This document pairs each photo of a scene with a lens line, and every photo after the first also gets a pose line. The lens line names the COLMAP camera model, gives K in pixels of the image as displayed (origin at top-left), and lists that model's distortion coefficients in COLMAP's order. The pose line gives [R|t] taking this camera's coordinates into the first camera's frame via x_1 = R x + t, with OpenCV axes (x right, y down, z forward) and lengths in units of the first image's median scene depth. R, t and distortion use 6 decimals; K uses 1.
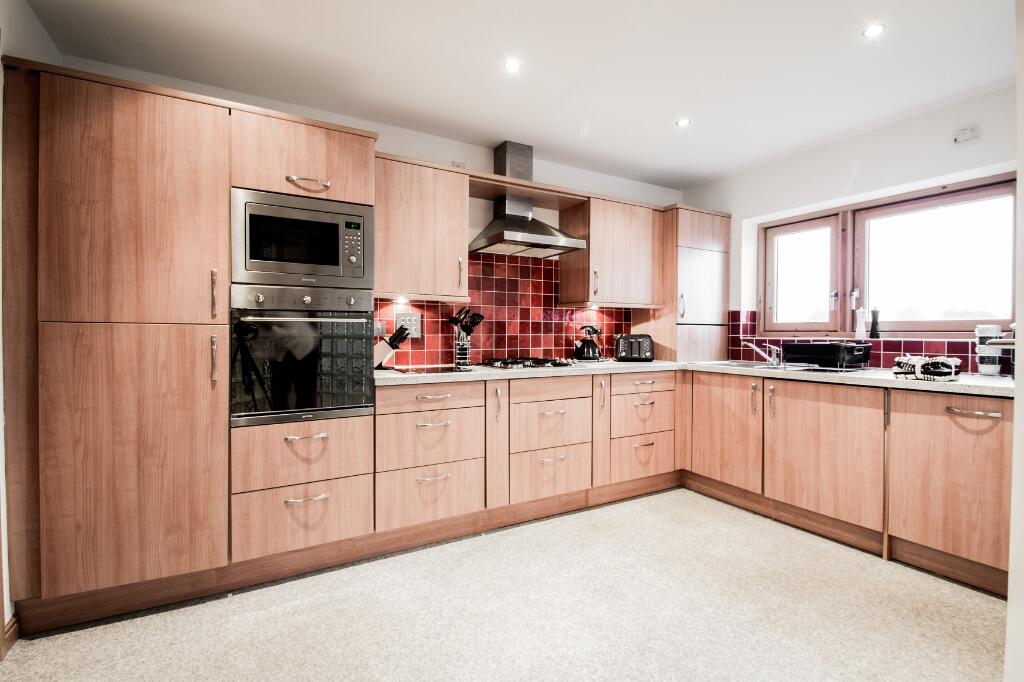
lens RADIAL K [[451.4, 0, 500.7], [0, 451.4, 338.1], [0, 0, 1]] dist [0.013277, -0.016043]
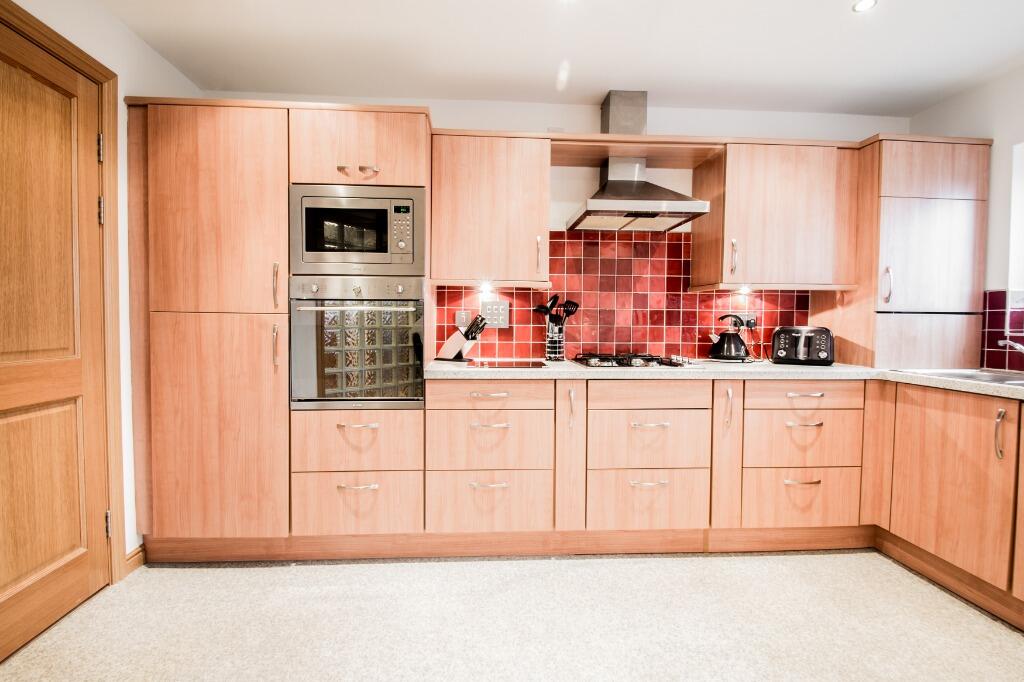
lens RADIAL K [[451.4, 0, 500.7], [0, 451.4, 338.1], [0, 0, 1]] dist [0.013277, -0.016043]
pose [[0.901895, 0.018947, -0.431540, 0.212572], [-0.010573, 0.999707, 0.021795, -0.000928], [0.431827, -0.015094, 0.901830, 0.173652]]
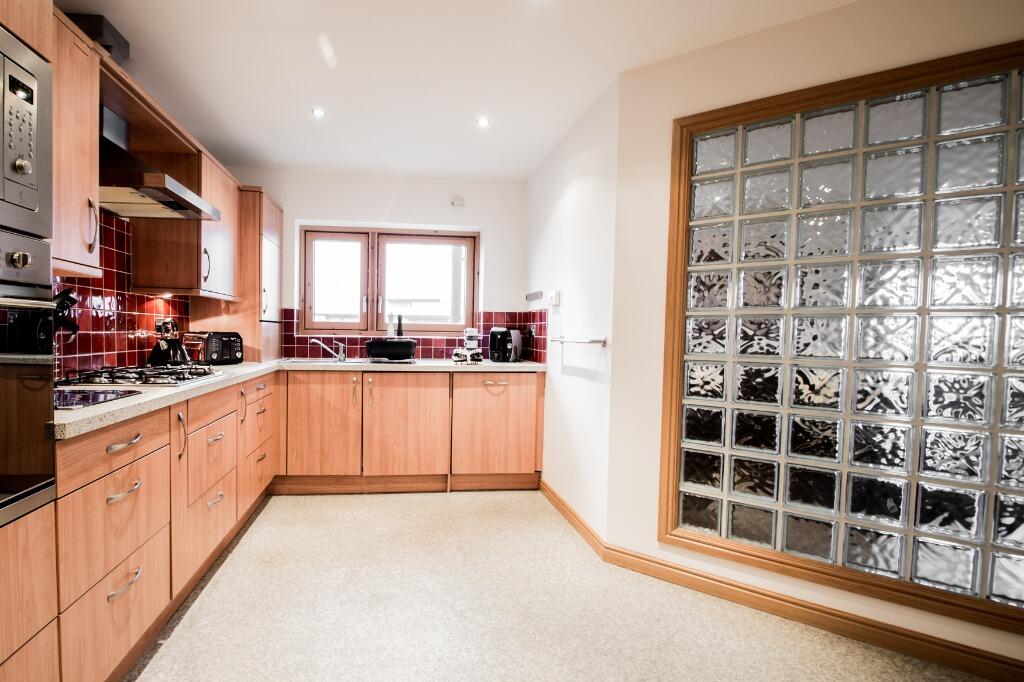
lens RADIAL K [[501.8, 0, 444.1], [0, 501.8, 351.2], [0, 0, 1]] dist [-0.000306, -0.000141]
pose [[0.393697, -0.030960, 0.918719, -0.479864], [-0.004225, 0.999361, 0.035488, -0.008656], [-0.919230, -0.017854, 0.393315, 0.320069]]
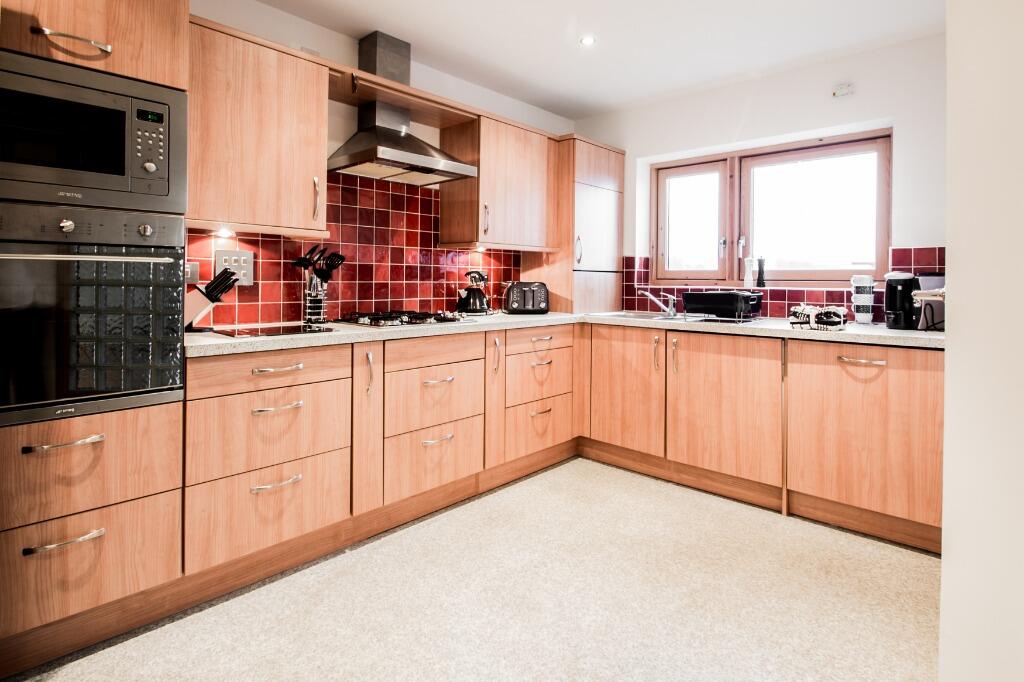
lens RADIAL K [[529.5, 0, 516.1], [0, 529.5, 278.9], [0, 0, 1]] dist [0.002321, -0.000819]
pose [[0.948724, 0.006234, 0.316044, -0.048930], [-0.002721, 0.999930, -0.011555, -0.002887], [-0.316094, 0.010103, 0.948674, 0.074282]]
